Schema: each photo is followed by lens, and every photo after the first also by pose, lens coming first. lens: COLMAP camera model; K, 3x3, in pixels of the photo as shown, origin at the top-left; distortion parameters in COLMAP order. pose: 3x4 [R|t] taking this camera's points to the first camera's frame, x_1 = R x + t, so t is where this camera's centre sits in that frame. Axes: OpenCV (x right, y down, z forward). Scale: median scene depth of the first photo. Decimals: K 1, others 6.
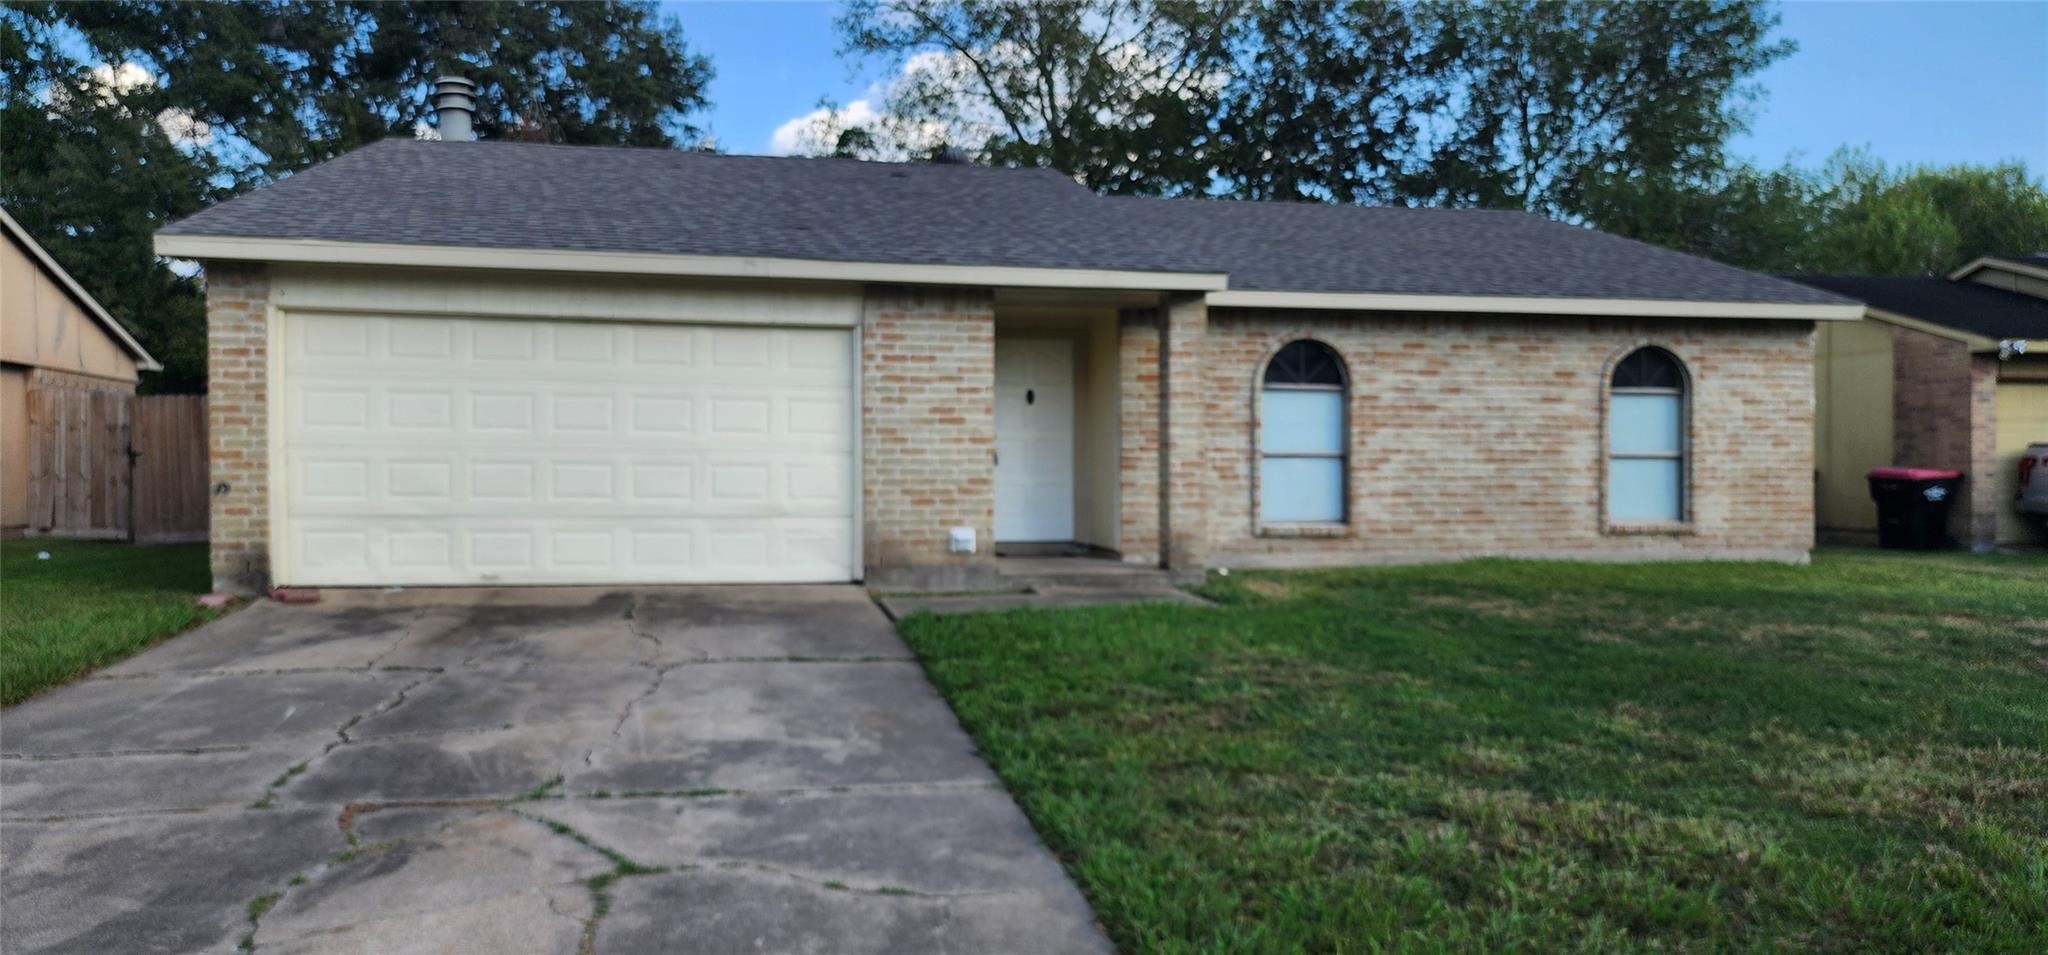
lens RADIAL K [[1298.5, 0, 1024.0], [0, 1298.5, 477.5], [0, 0, 1]] dist [0.052931, -0.054286]
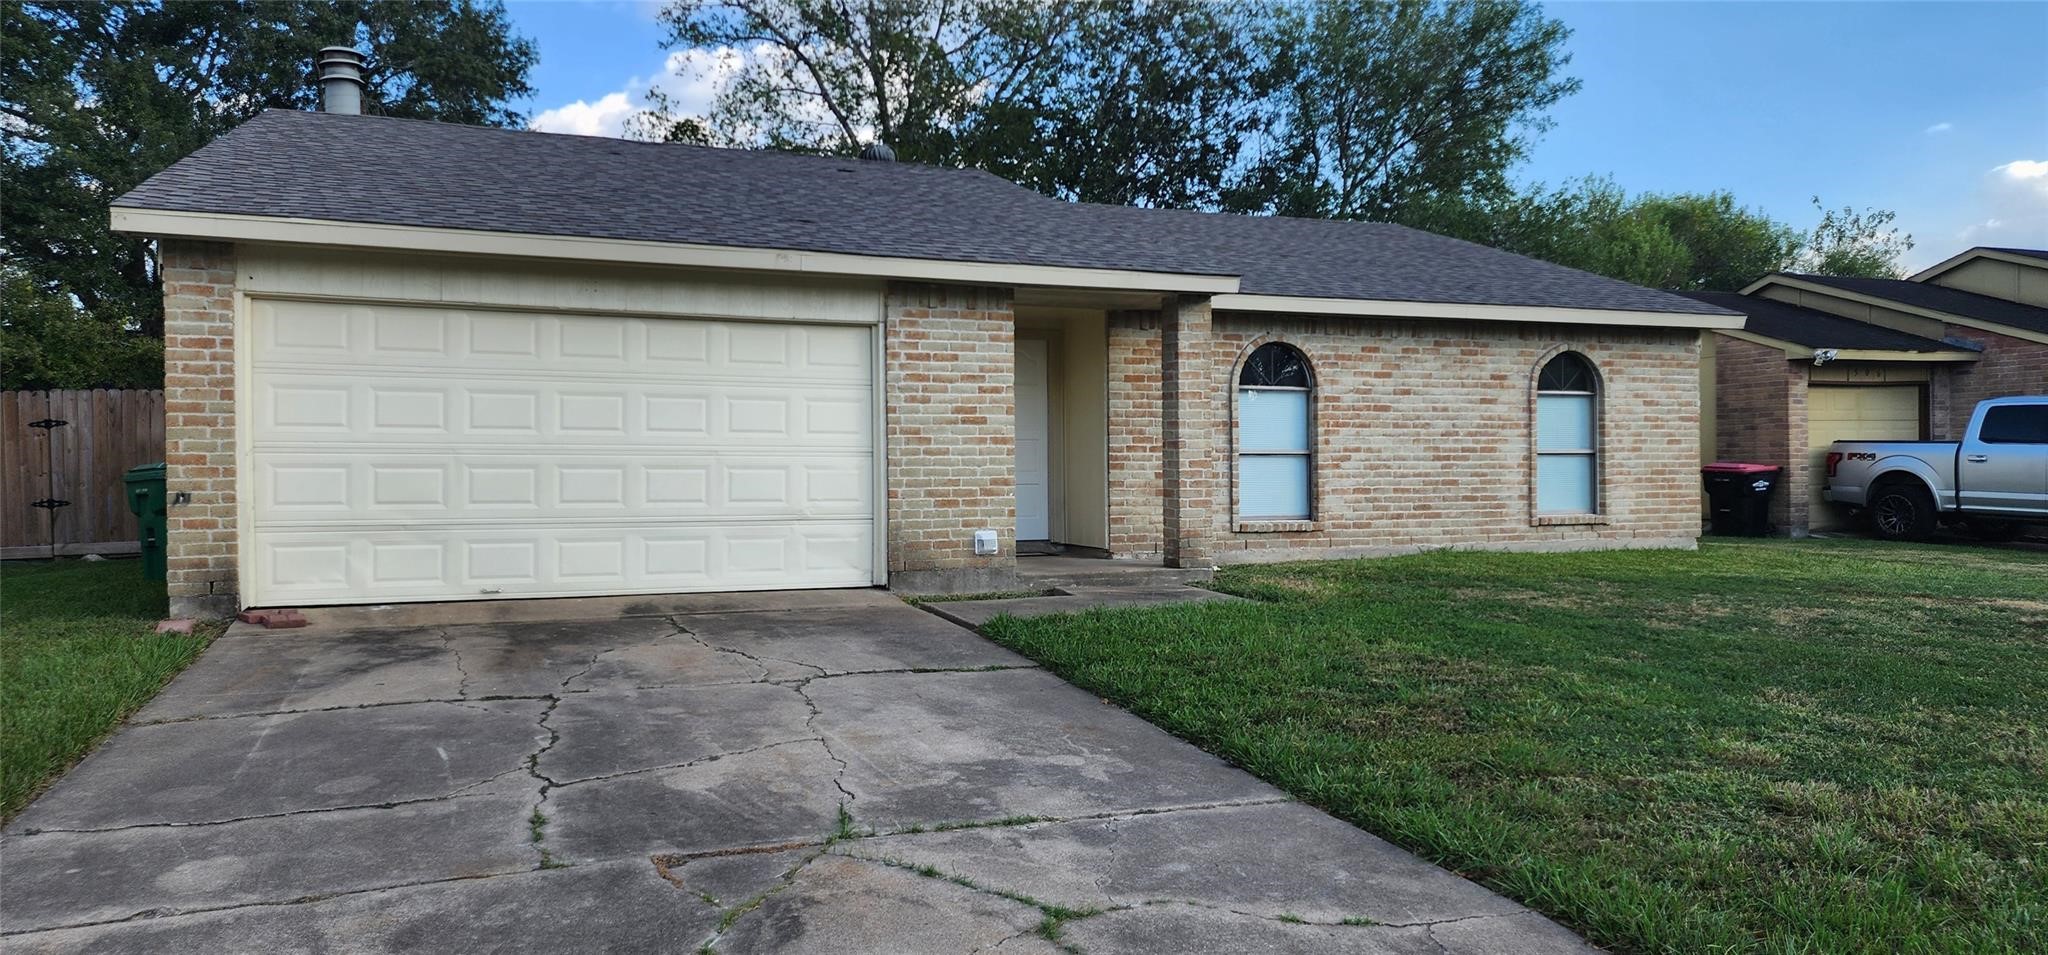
lens RADIAL K [[1267.3, 0, 1025.5], [0, 1267.3, 454.7], [0, 0, 1]] dist [0.067644, -0.049378]
pose [[0.984477, -0.004717, 0.175448, -0.156091], [0.007479, 0.999858, -0.015084, -0.002731], [-0.175351, 0.016162, 0.984373, 0.039247]]
